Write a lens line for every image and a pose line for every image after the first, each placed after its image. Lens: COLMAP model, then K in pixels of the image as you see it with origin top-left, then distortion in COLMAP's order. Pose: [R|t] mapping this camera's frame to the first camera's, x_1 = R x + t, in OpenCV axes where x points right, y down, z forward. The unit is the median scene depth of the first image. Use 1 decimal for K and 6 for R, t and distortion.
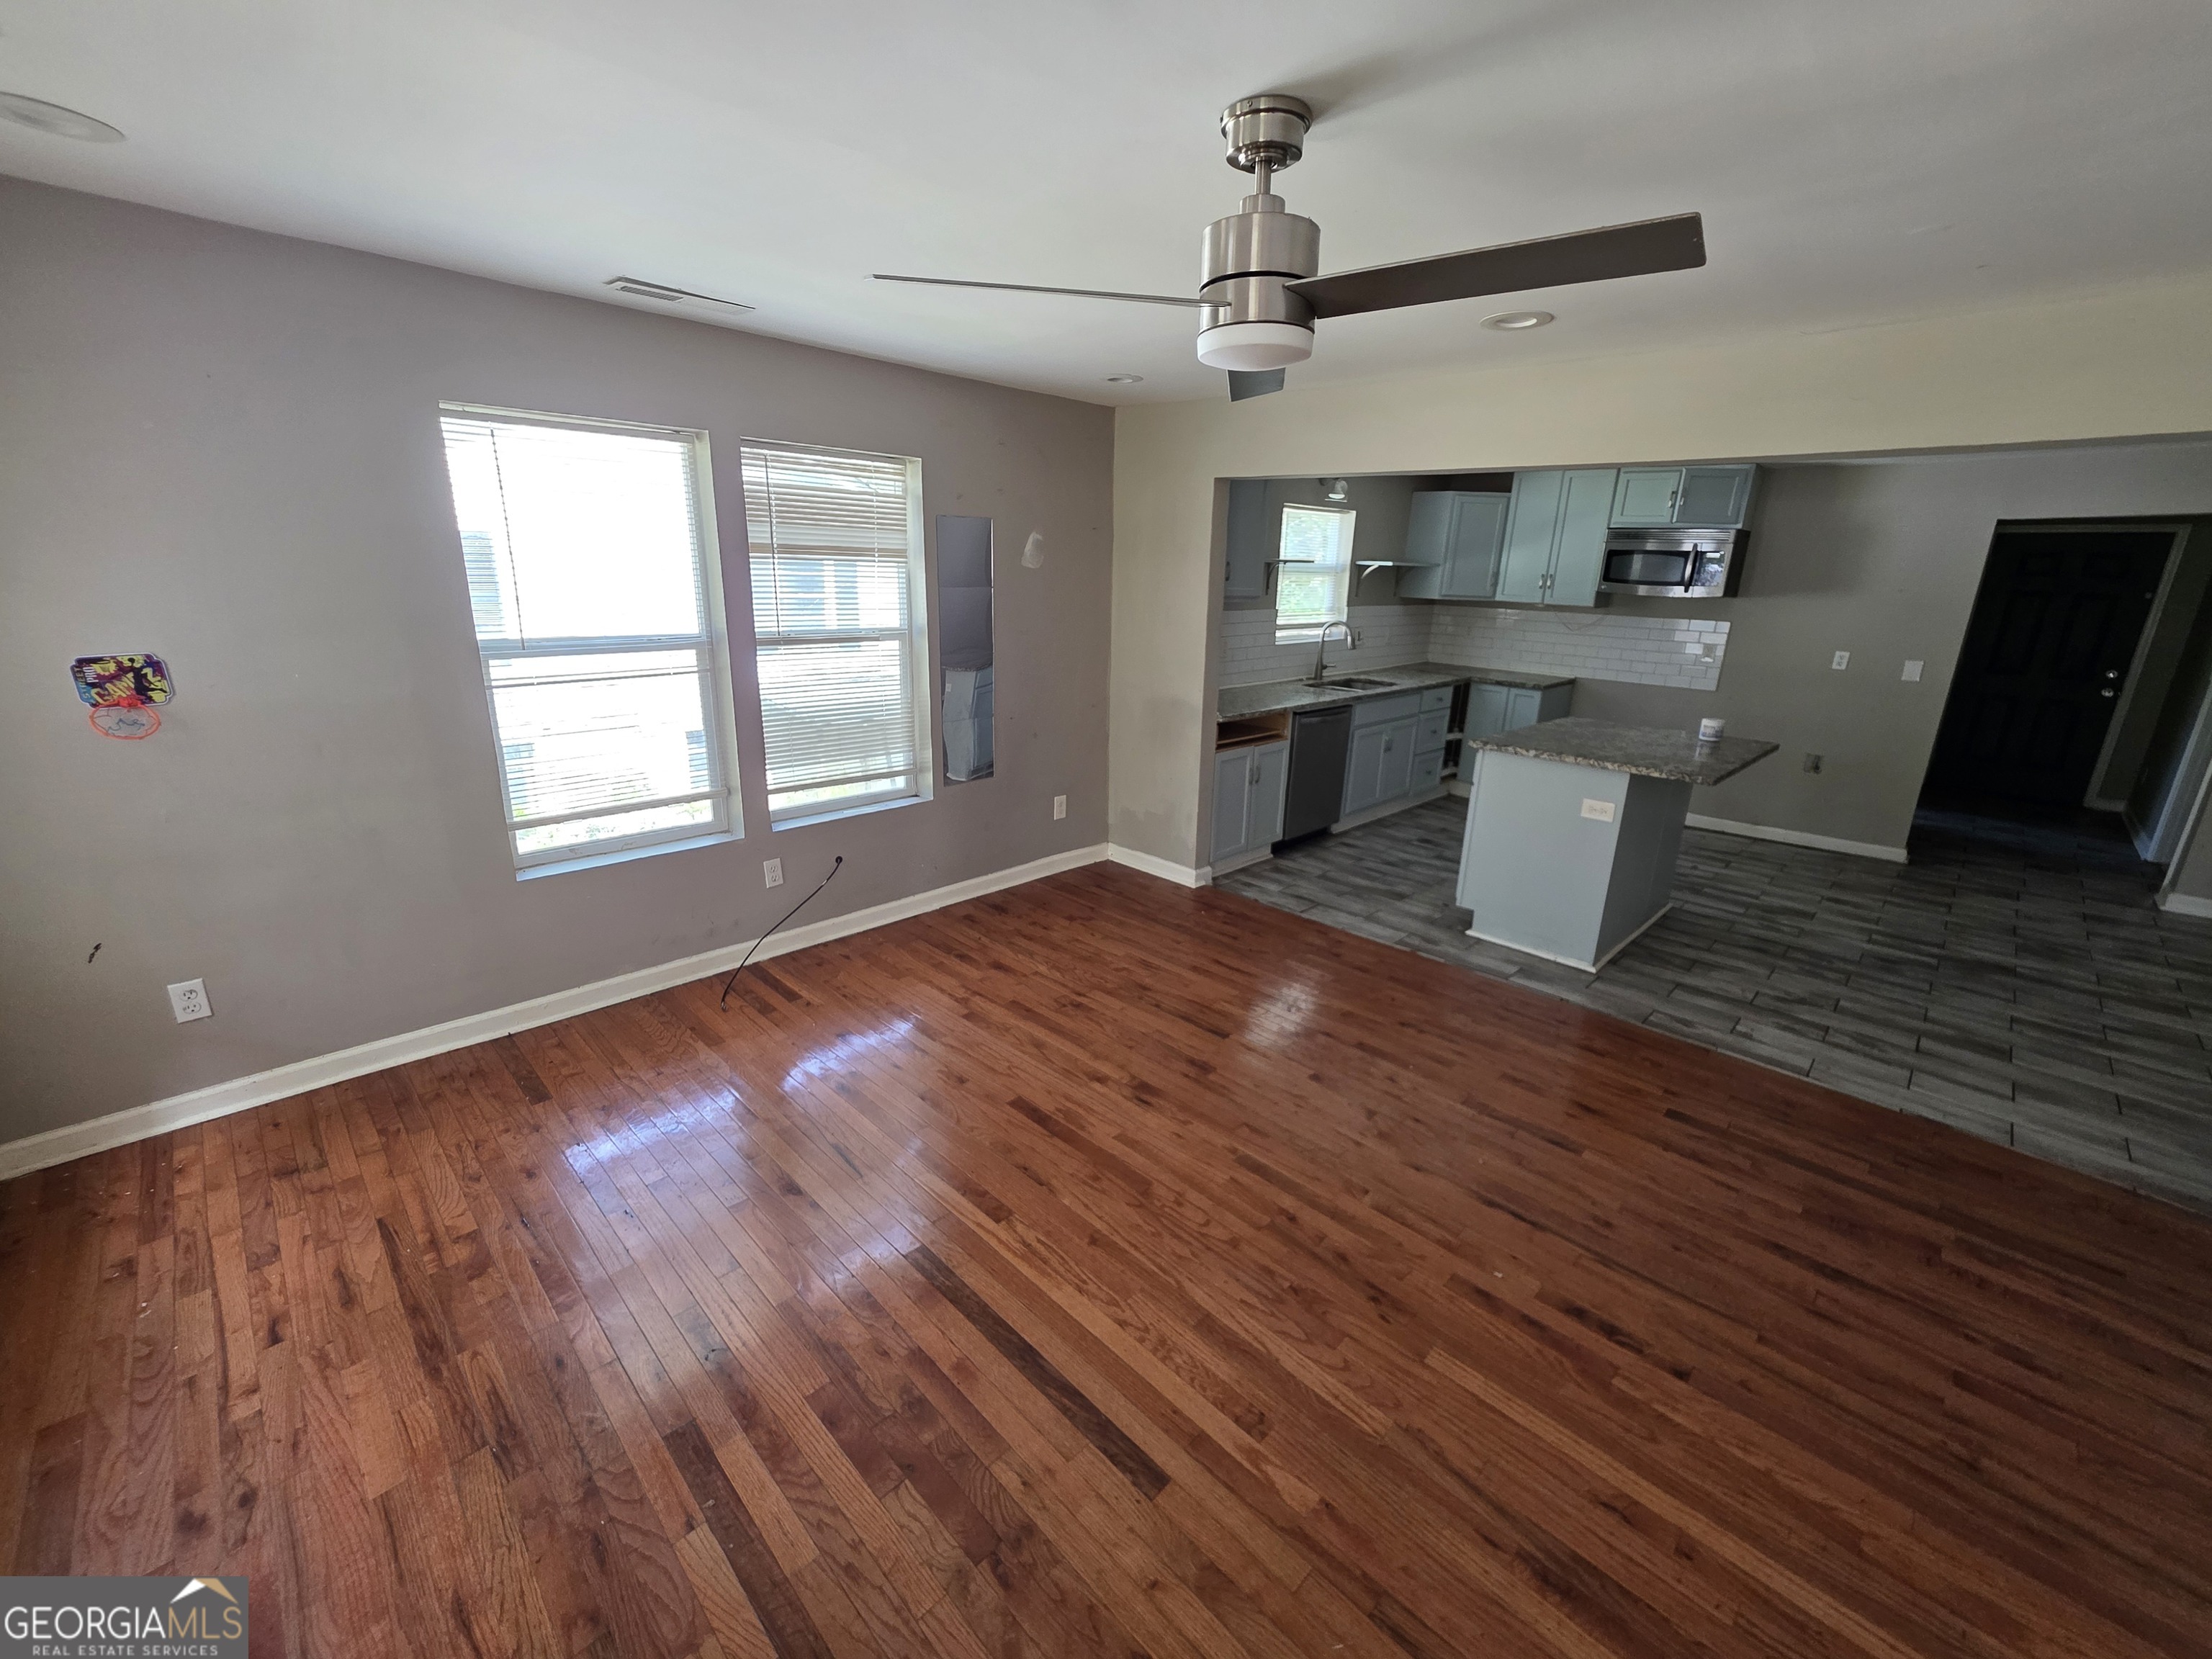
lens RADIAL K [[886.6, 0, 1115.1], [0, 886.6, 813.5], [0, 0, 1]] dist [-0.000628, 0.000038]
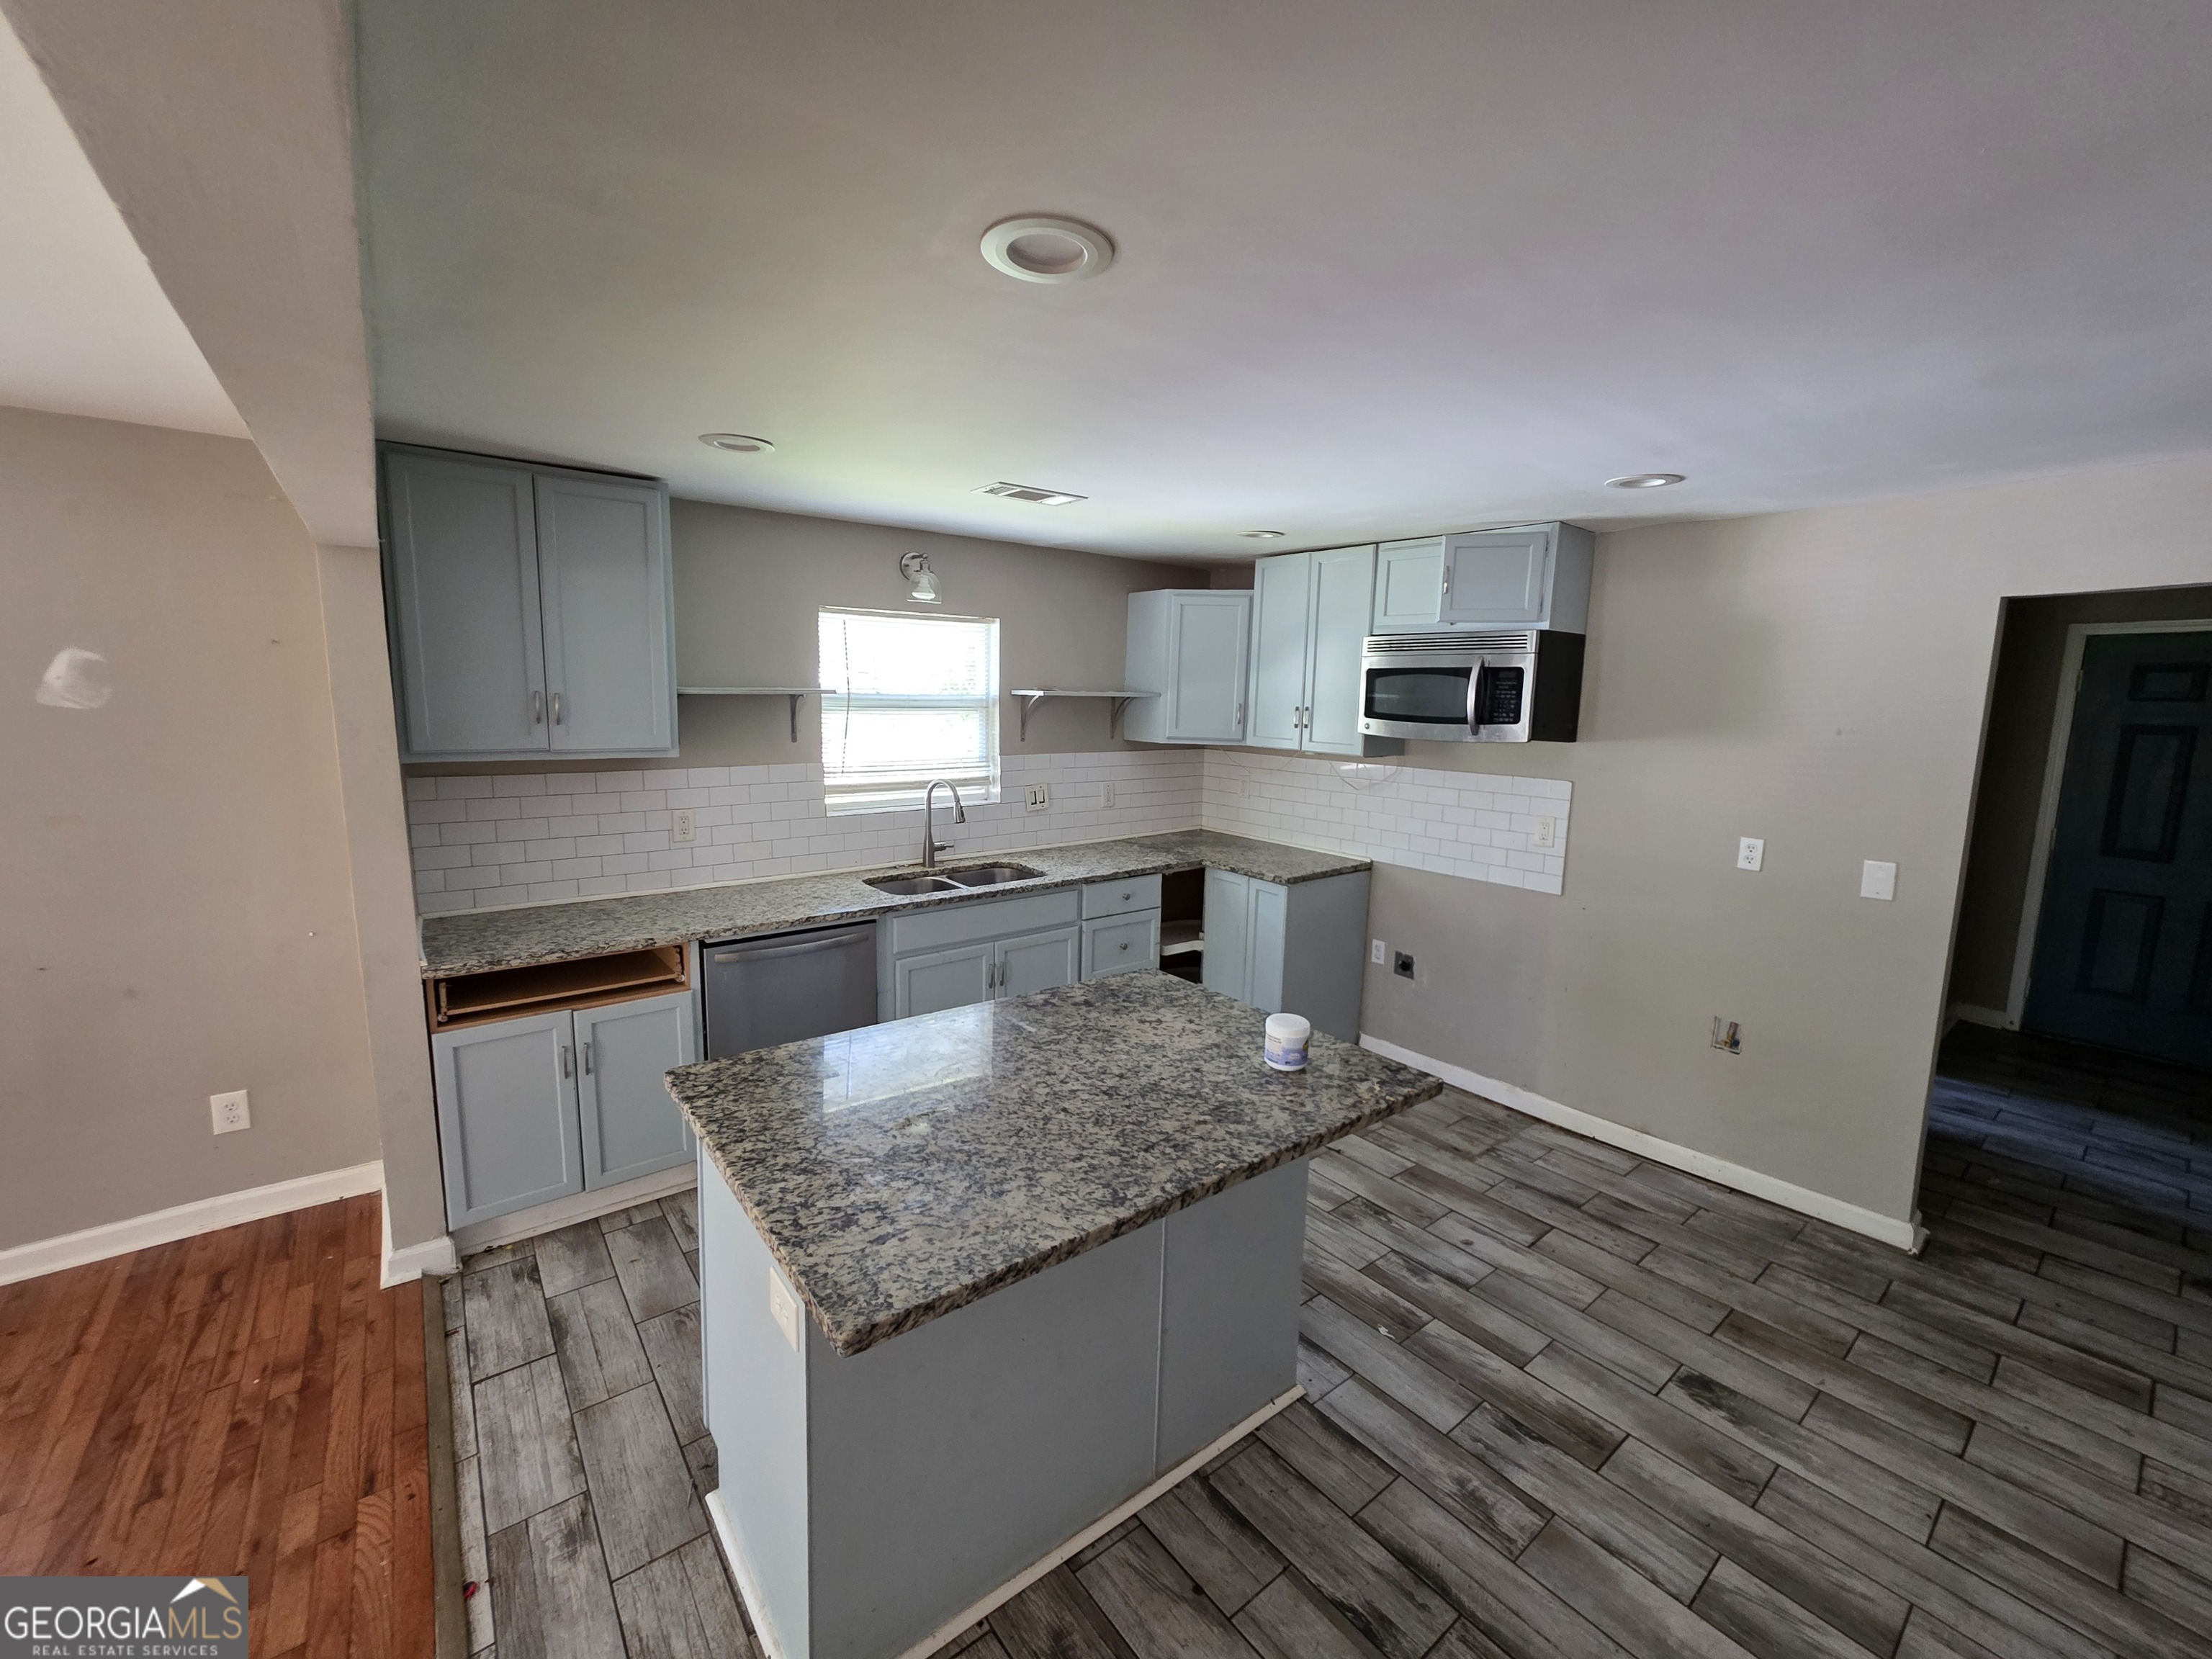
lens RADIAL K [[889.1, 0, 1109.1], [0, 889.1, 814.0], [0, 0, 1]] dist [0.002046, 0.000475]
pose [[0.992681, 0.005239, -0.120656, 0.625051], [-0.022265, 0.989872, -0.140203, -0.141543], [0.118700, 0.141863, 0.982744, 0.514791]]
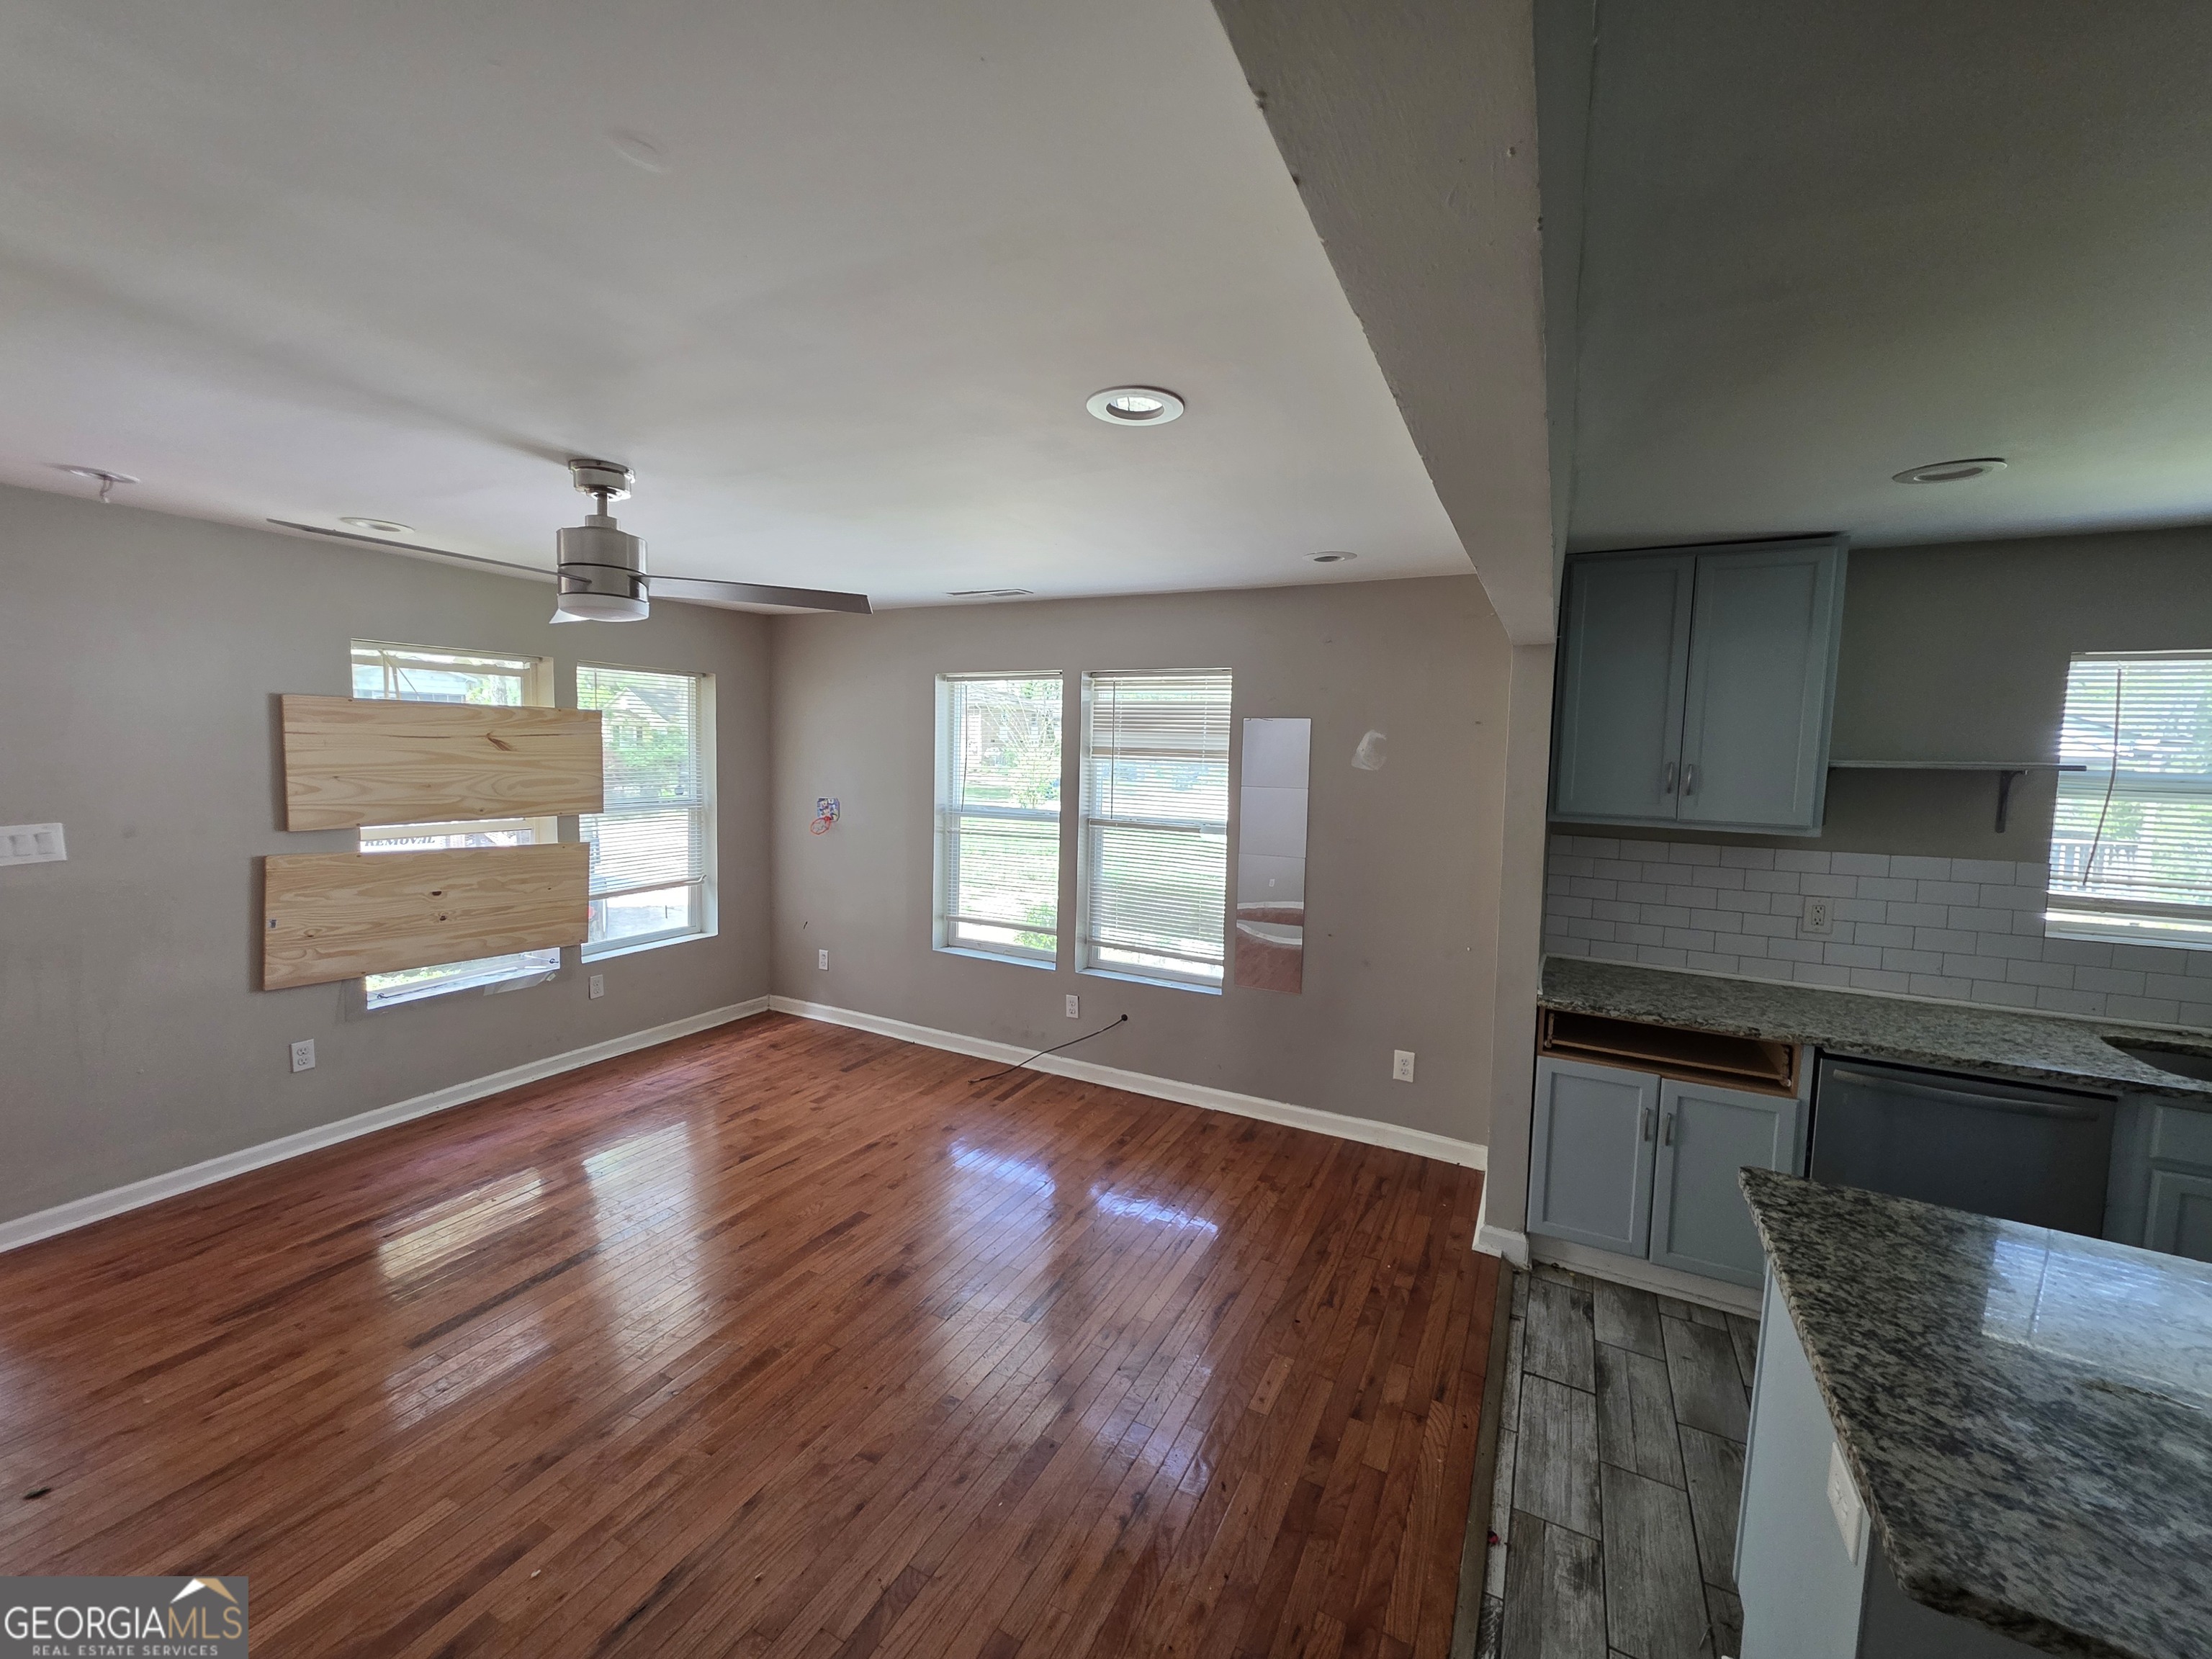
lens RADIAL K [[884.9, 0, 1104.5], [0, 884.9, 815.5], [0, 0, 1]] dist [0.000068, 0.000440]
pose [[0.297729, 0.056157, -0.952997, 0.645777], [-0.272597, 0.961706, -0.028492, -0.136441], [0.914903, 0.268267, 0.301636, 0.504868]]
